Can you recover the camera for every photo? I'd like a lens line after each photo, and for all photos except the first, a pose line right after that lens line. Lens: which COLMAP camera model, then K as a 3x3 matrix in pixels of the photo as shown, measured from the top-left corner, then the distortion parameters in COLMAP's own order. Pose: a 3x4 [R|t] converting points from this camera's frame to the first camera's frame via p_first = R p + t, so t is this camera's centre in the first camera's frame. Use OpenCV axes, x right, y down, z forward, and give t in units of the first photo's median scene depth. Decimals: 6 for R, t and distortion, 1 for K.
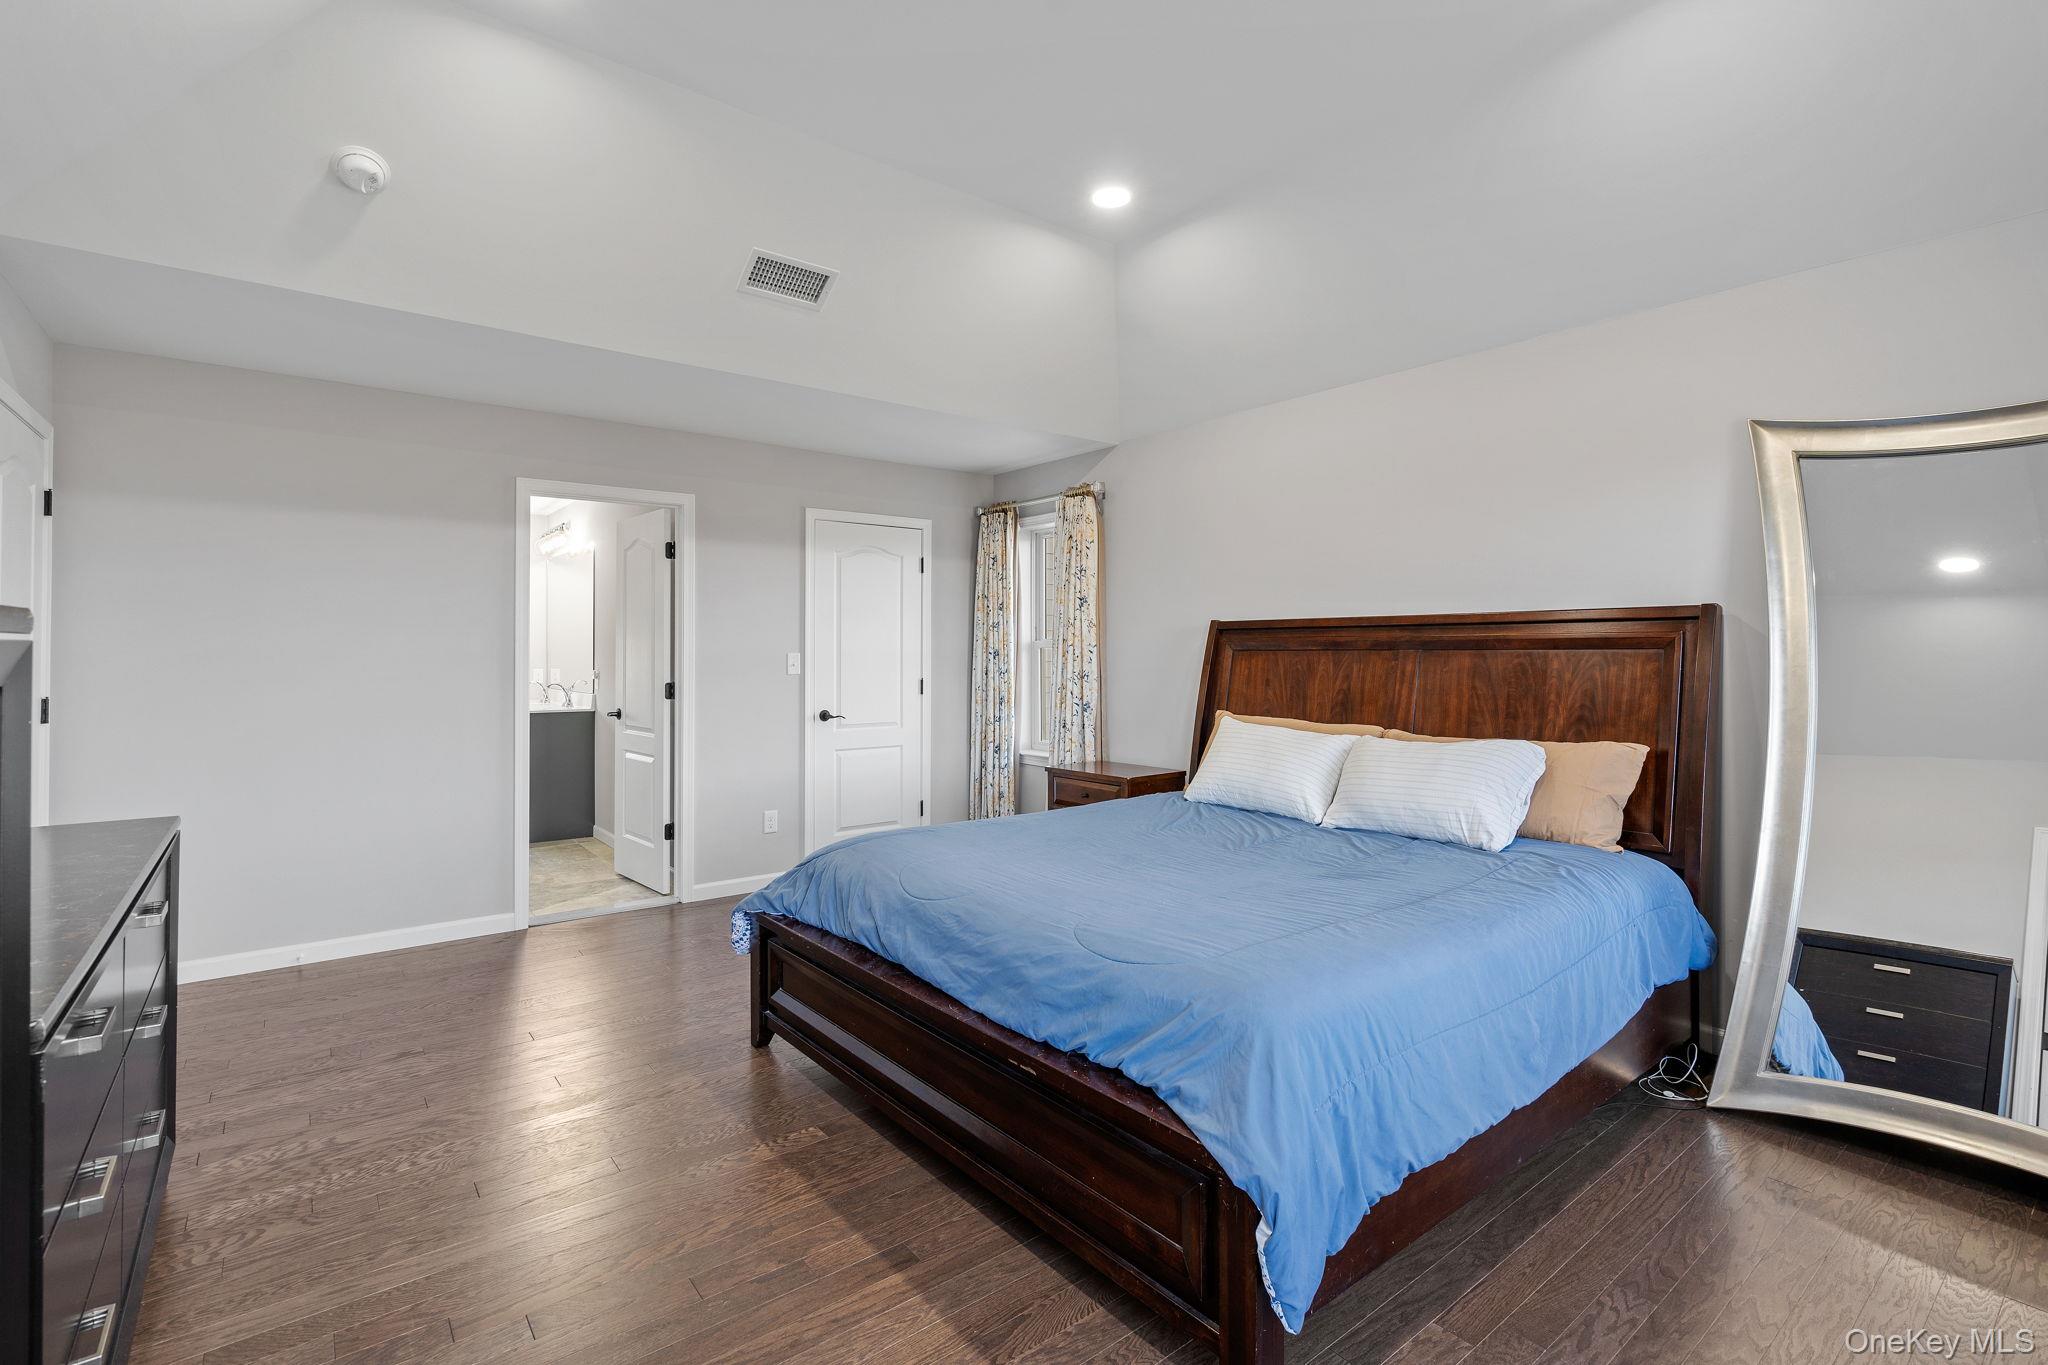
lens RADIAL K [[928.3, 0, 1023.7], [0, 928.3, 650.3], [0, 0, 1]] dist [-0.001916, 0.000415]
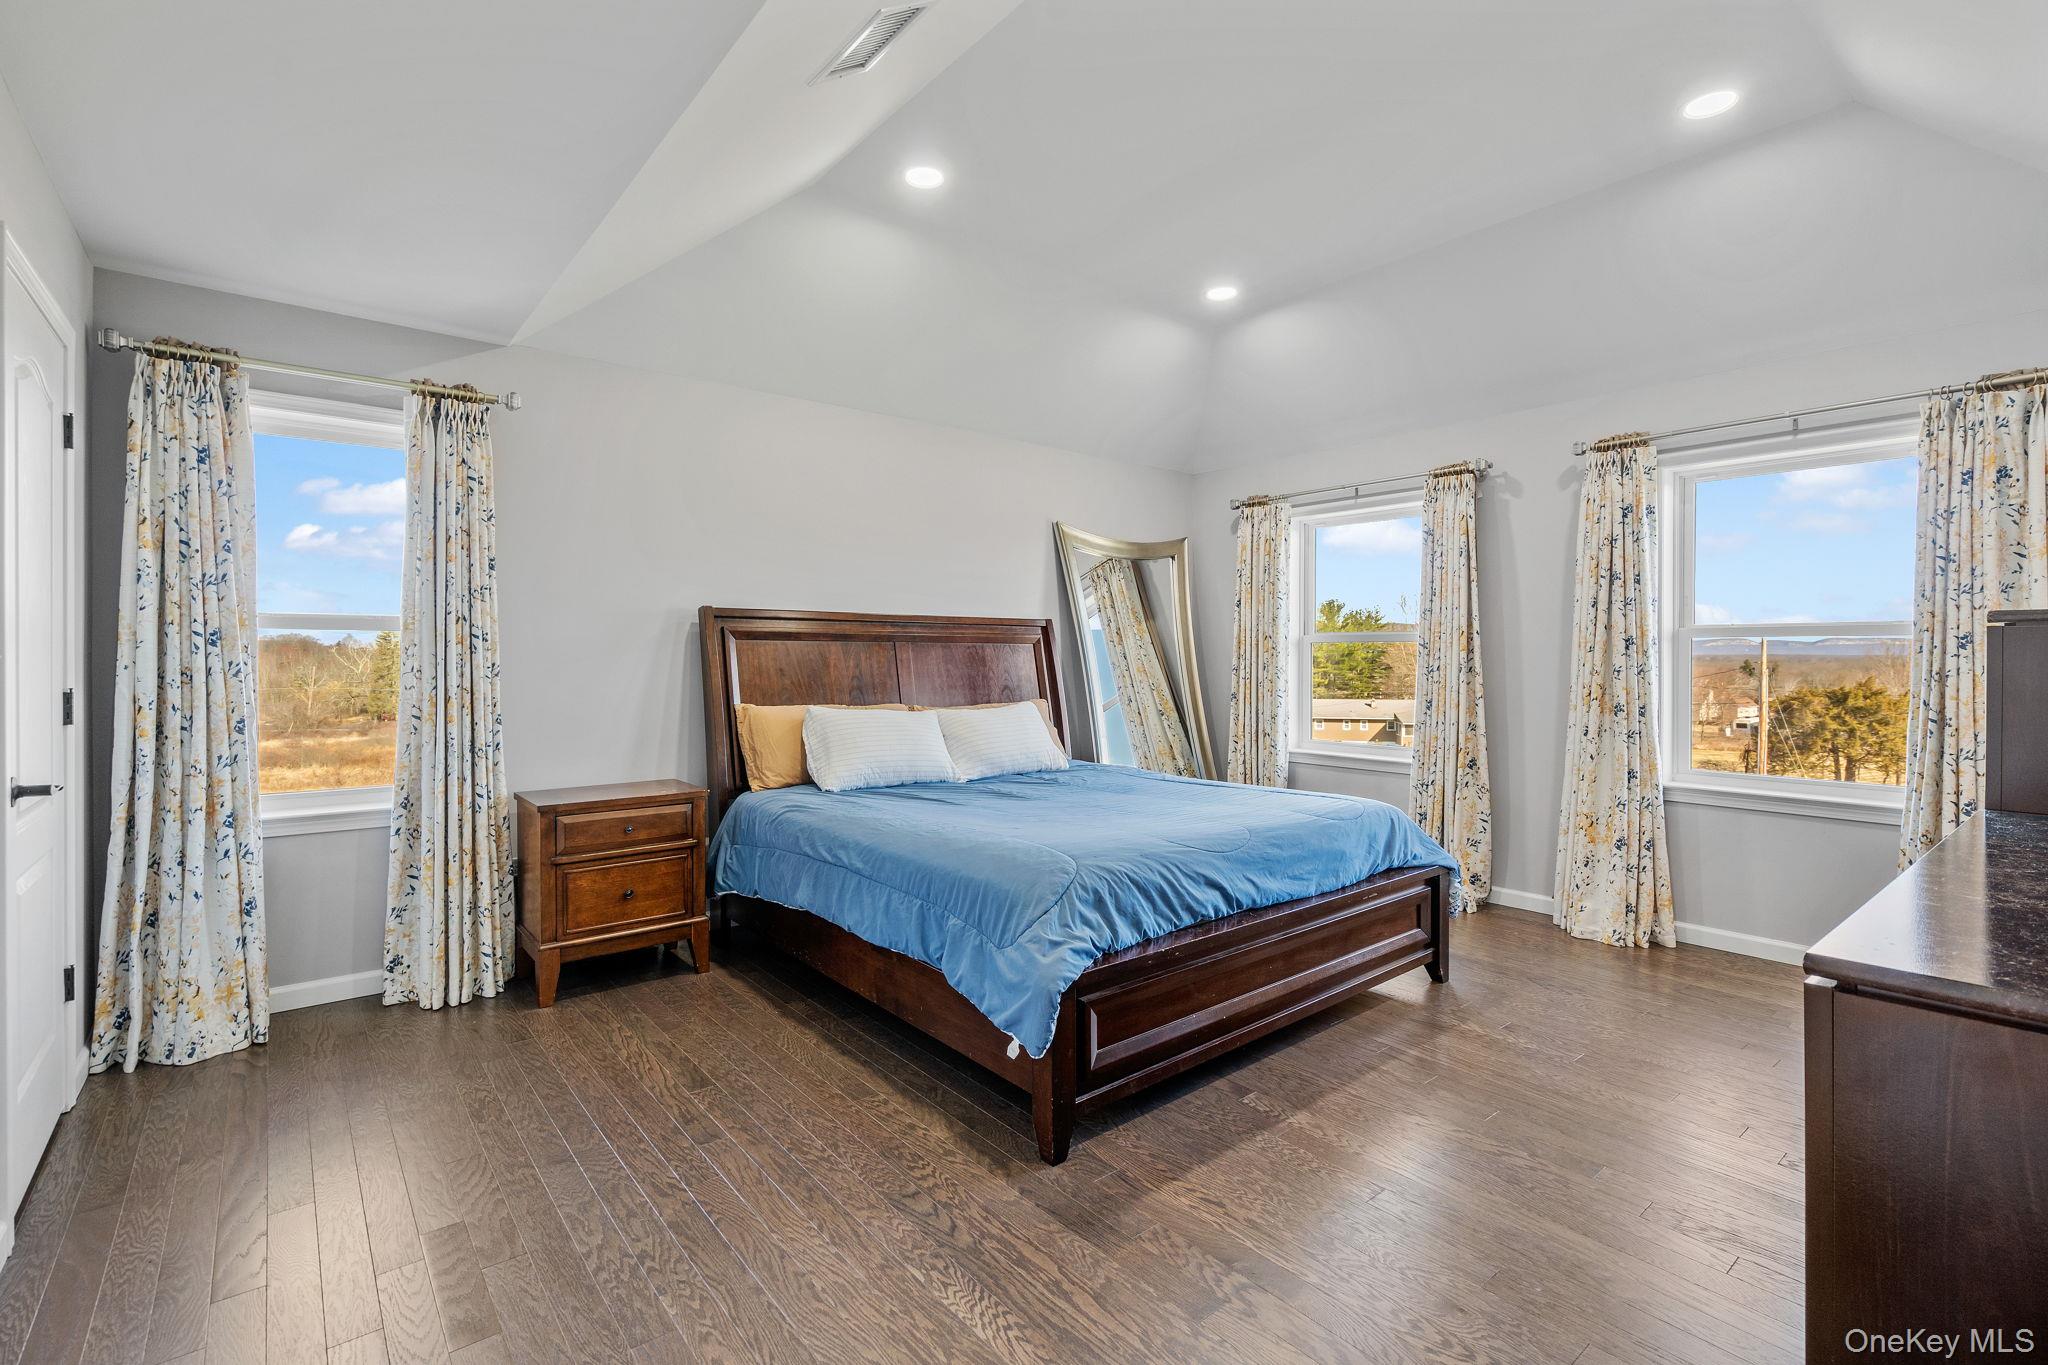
lens RADIAL K [[928.3, 0, 1023.7], [0, 928.3, 650.3], [0, 0, 1]] dist [-0.001916, 0.000415]
pose [[-0.016896, 0.004155, 0.999849, -0.842325], [-0.006230, 0.999972, -0.004261, 0.015287], [-0.999838, -0.006301, -0.016869, 0.851436]]
